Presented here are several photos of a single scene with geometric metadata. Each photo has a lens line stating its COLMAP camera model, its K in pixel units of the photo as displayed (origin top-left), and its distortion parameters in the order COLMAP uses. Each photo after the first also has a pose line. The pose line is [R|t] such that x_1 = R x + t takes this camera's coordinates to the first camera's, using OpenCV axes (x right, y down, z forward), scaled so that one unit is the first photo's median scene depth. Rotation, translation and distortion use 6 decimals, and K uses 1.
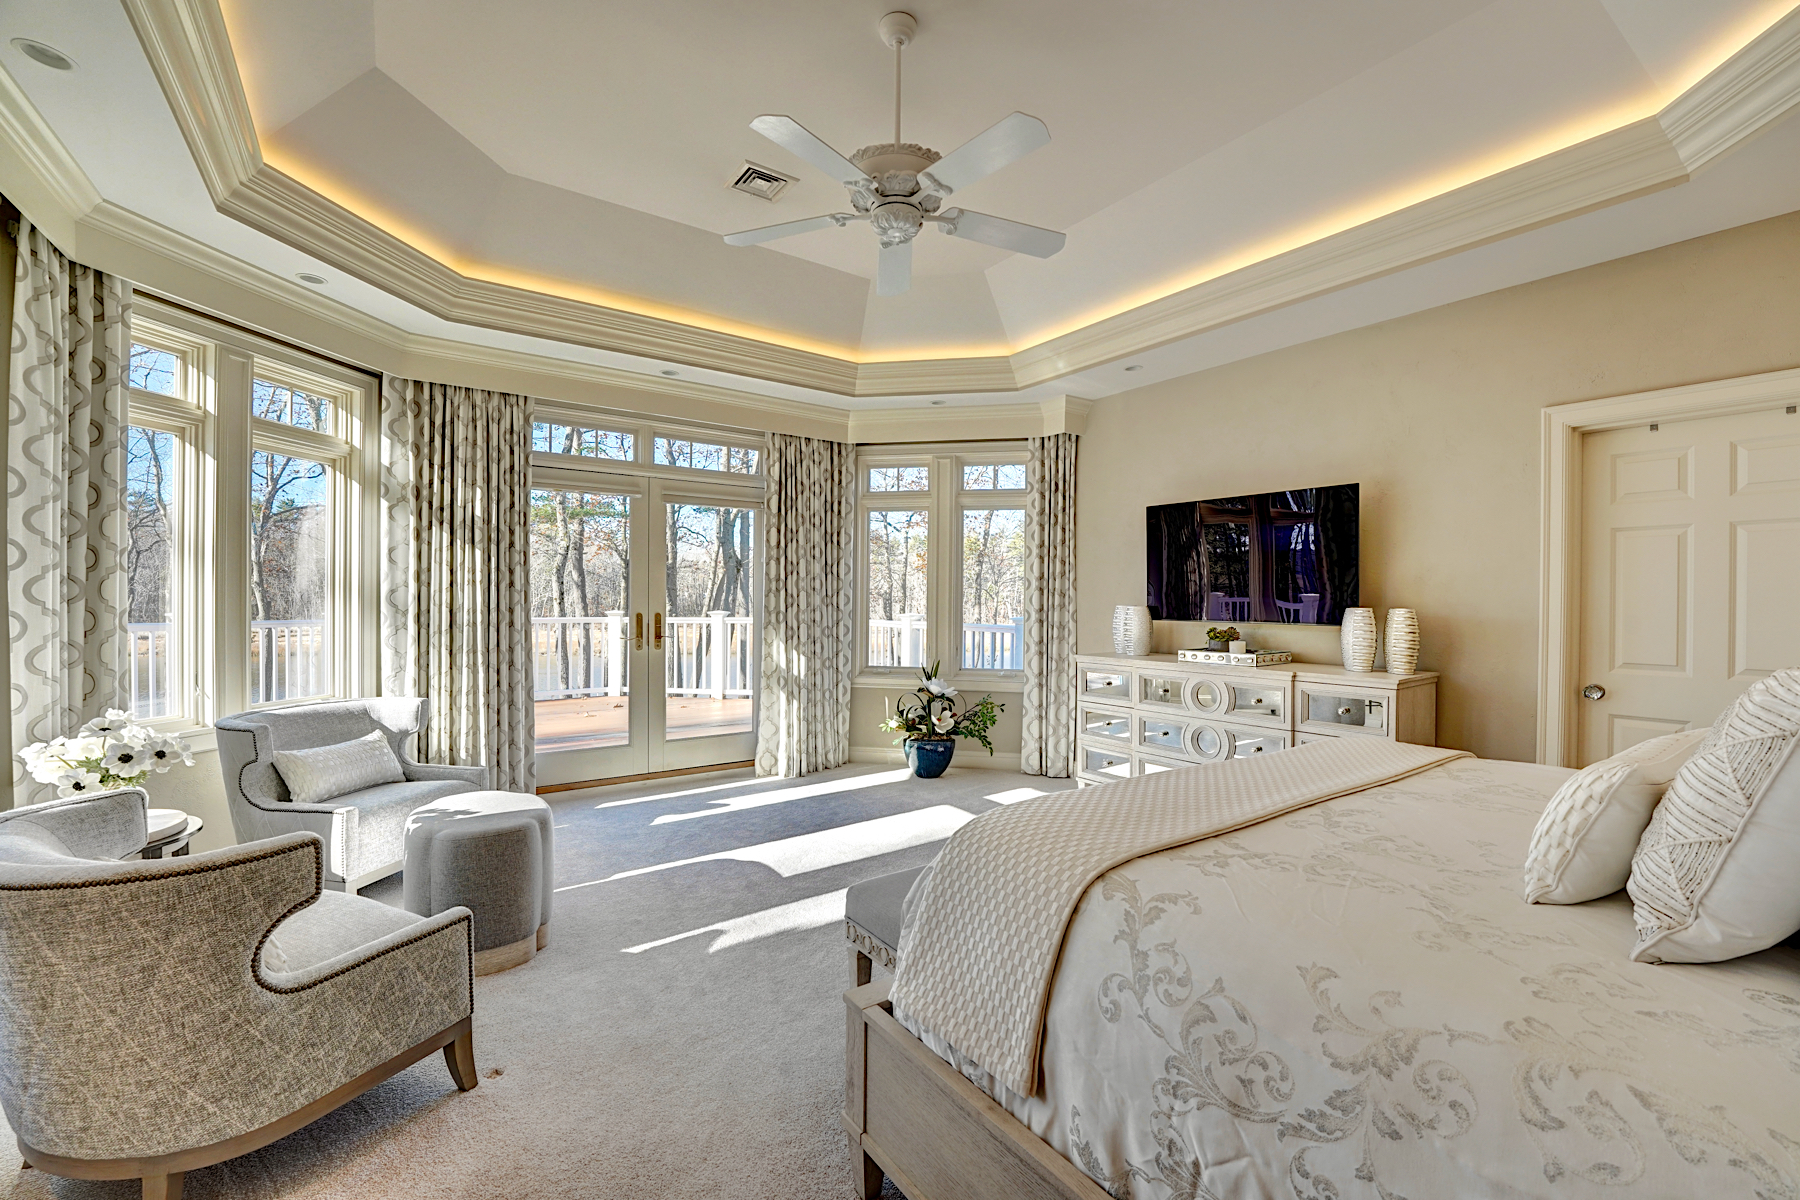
lens RADIAL K [[723.2, 0, 903.0], [0, 723.2, 606.8], [0, 0, 1]] dist [-0.013666, -0.000043]
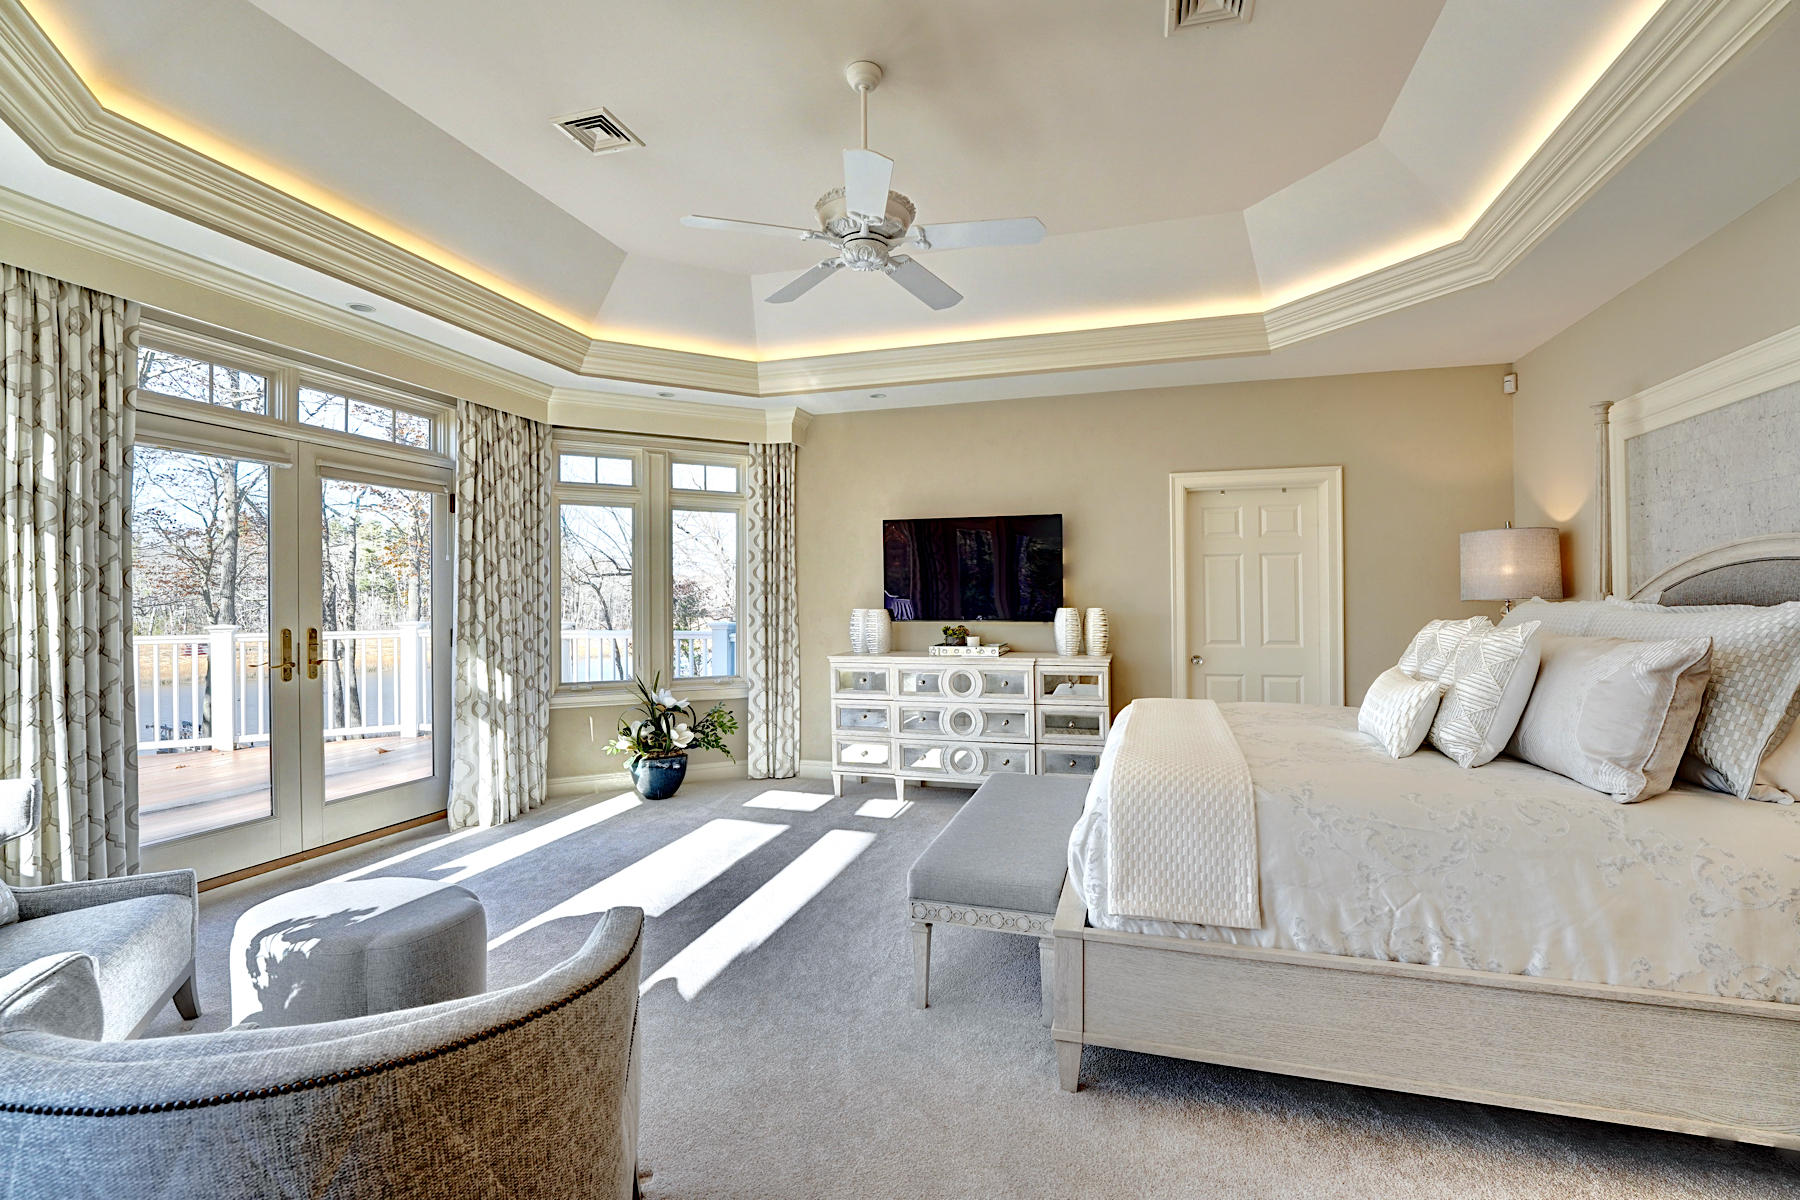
lens RADIAL K [[764.3, 0, 900.0], [0, 764.3, 600.0], [0, 0, 1]] dist [-0.003644, -0.000364]
pose [[0.799807, -0.007805, 0.600207, -0.325322], [0.015475, 0.999851, -0.007619, -0.005099], [-0.600058, 0.015382, 0.799809, 0.034021]]
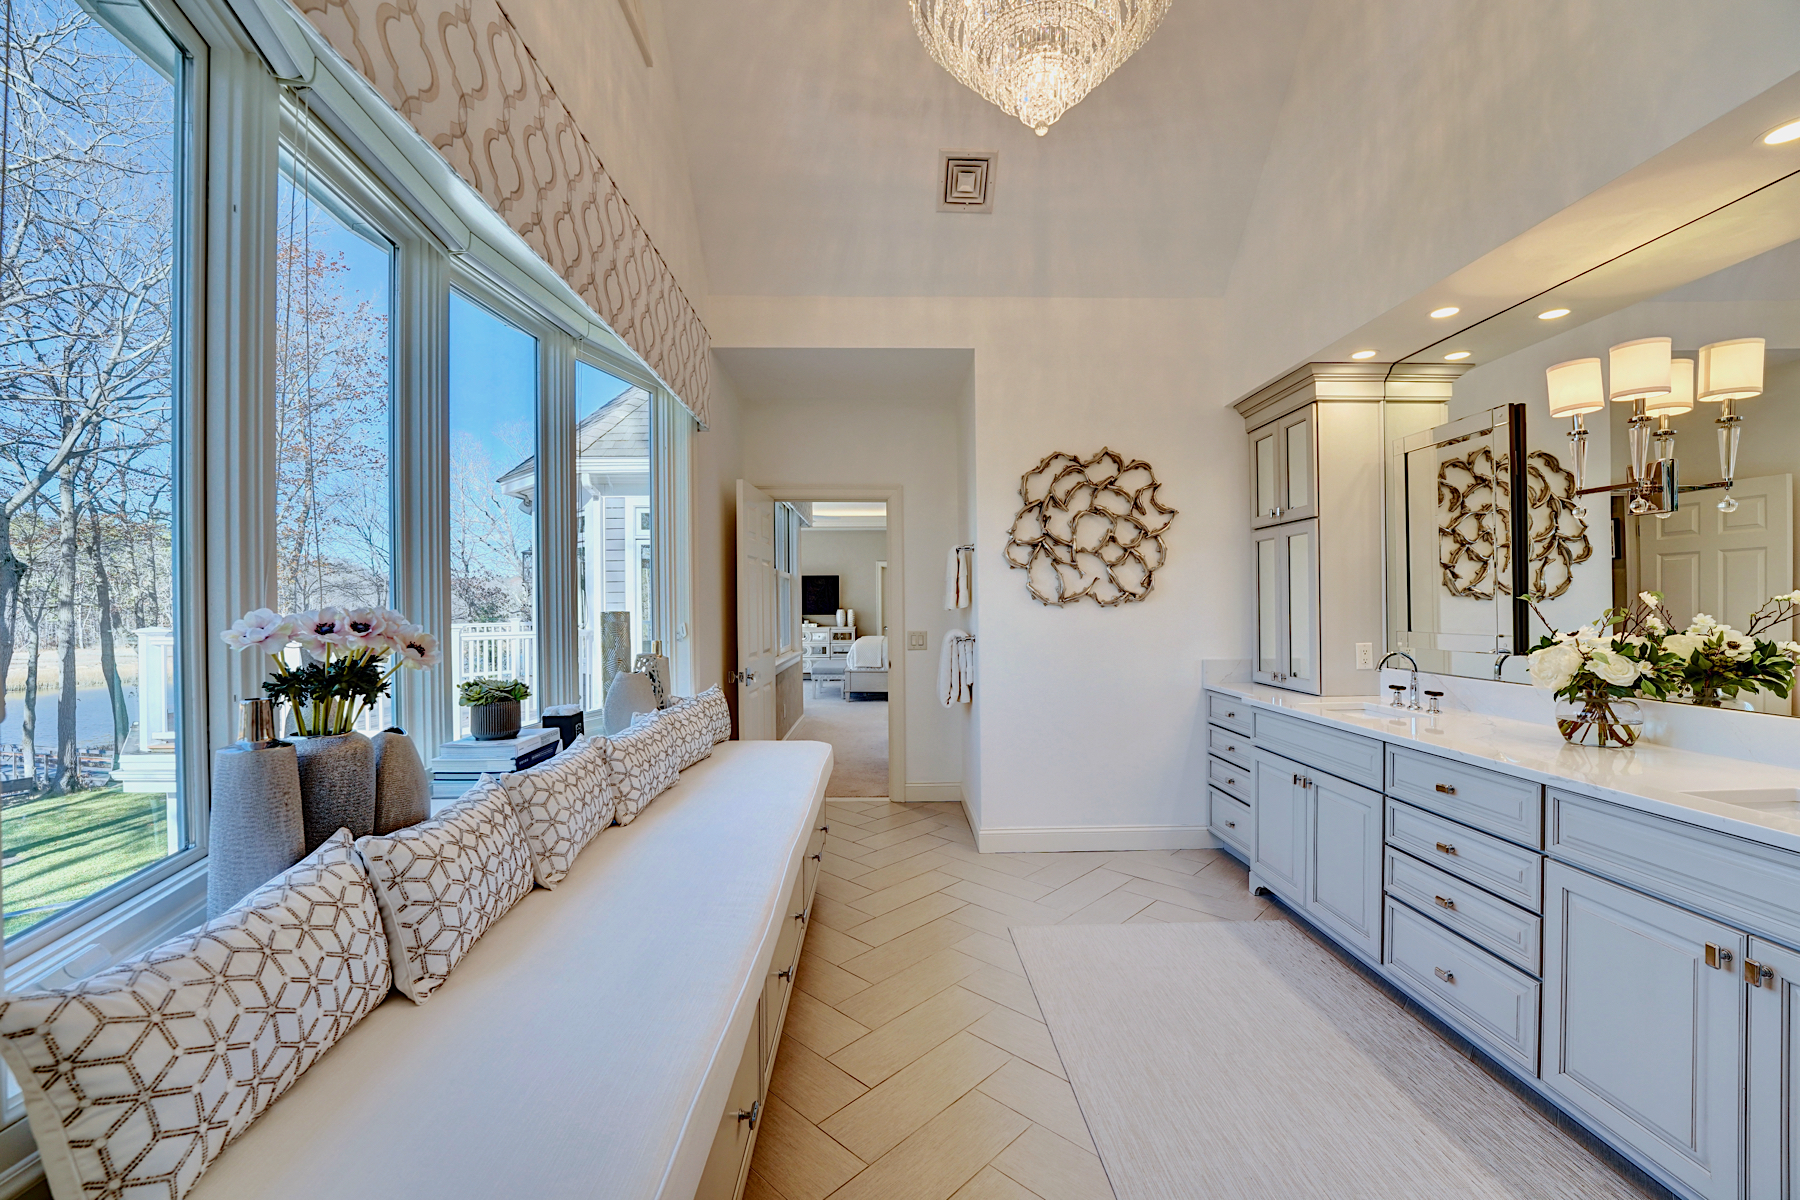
lens RADIAL K [[745.1, 0, 905.2], [0, 745.1, 603.3], [0, 0, 1]] dist [-0.046735, 0.005832]
pose [[0.560781, -0.006571, 0.827938, -1.623105], [0.020006, 0.999784, -0.005616, -0.001919], [-0.827723, 0.019713, 0.560791, -0.981079]]
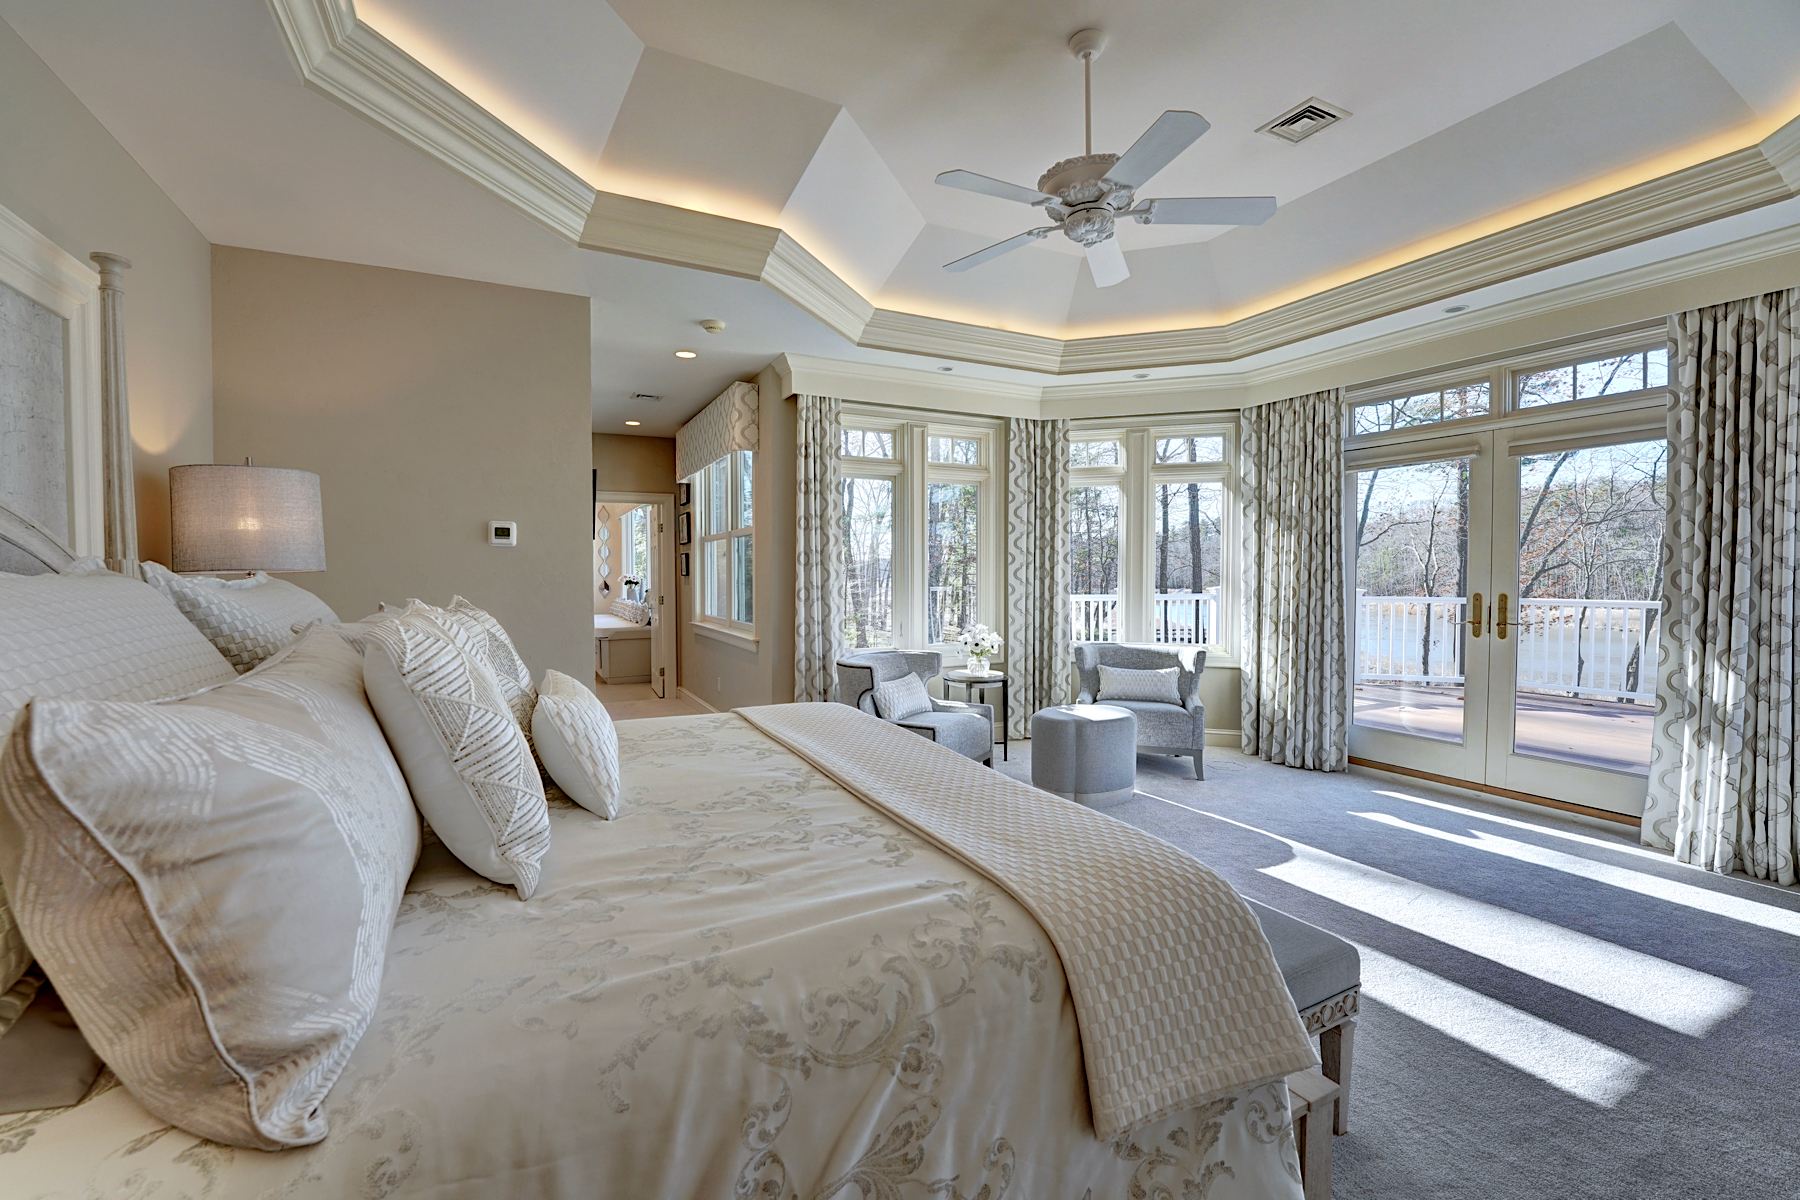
lens RADIAL K [[745.1, 0, 905.2], [0, 745.1, 603.3], [0, 0, 1]] dist [-0.046735, 0.005832]
pose [[-0.120891, 0.031438, -0.992168, 0.549027], [-0.008277, 0.999432, 0.032677, -0.002476], [0.992631, 0.012163, -0.120562, 0.425821]]
